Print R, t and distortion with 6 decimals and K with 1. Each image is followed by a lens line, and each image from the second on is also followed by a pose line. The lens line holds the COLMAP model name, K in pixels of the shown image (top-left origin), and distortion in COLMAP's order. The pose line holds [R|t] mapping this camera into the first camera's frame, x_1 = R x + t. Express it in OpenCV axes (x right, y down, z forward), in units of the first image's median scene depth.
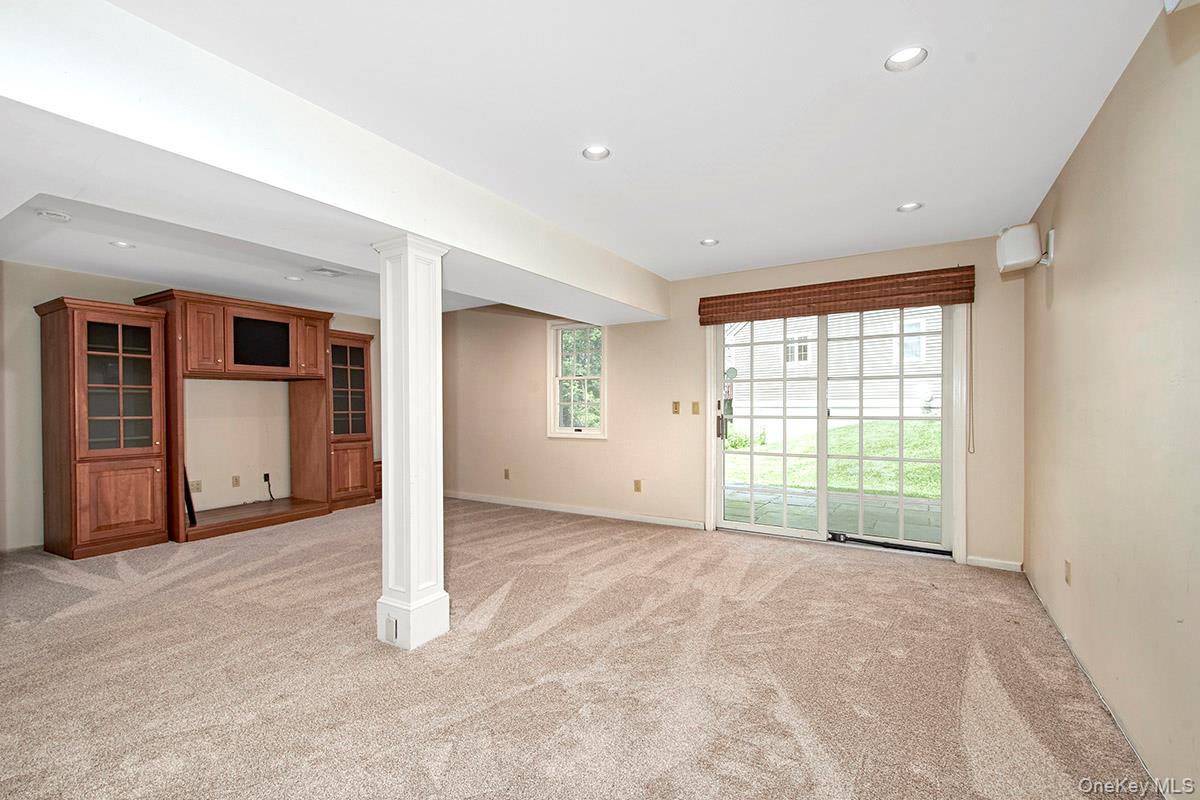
lens RADIAL K [[527.9, 0, 596.2], [0, 527.9, 406.5], [0, 0, 1]] dist [0.008129, -0.002697]
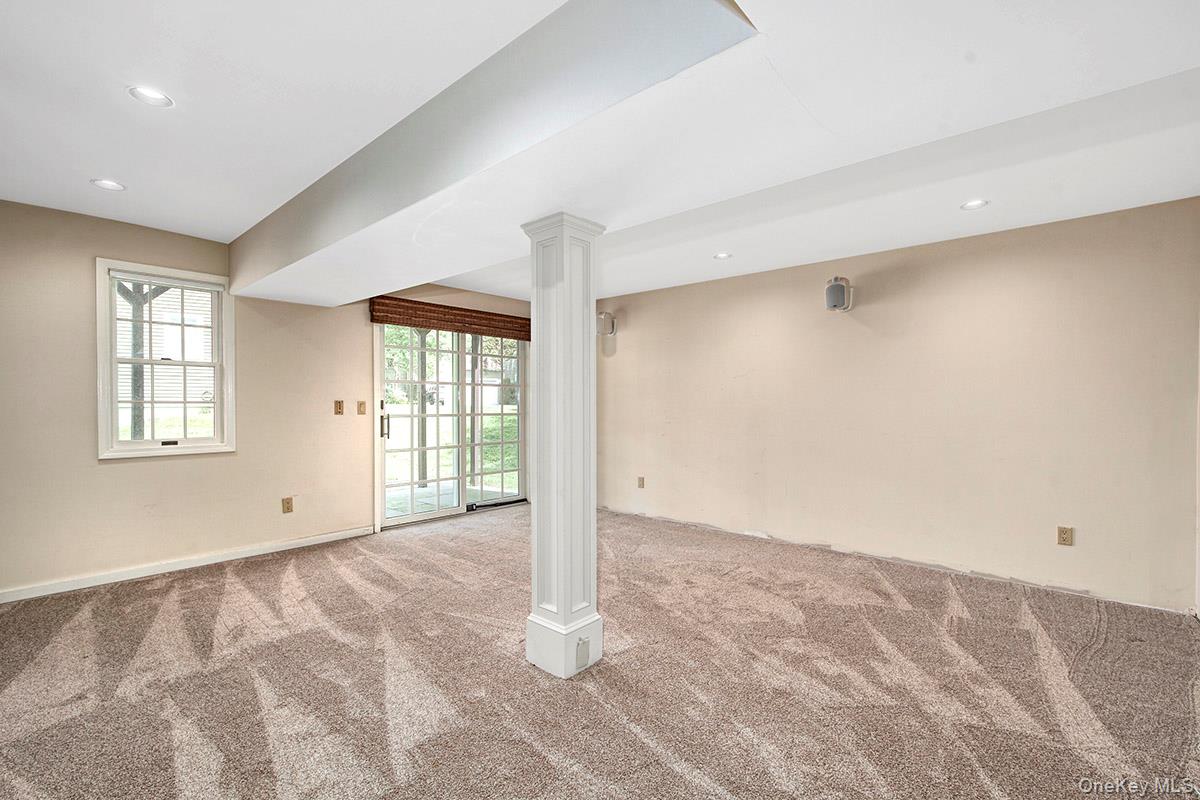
lens RADIAL K [[527.9, 0, 595.9], [0, 527.9, 403.9], [0, 0, 1]] dist [0.008129, -0.002697]
pose [[0.177524, 0.000863, 0.984116, -0.678949], [-0.001847, 0.999998, -0.000543, -0.004491], [-0.984115, -0.001721, 0.177525, 0.427572]]
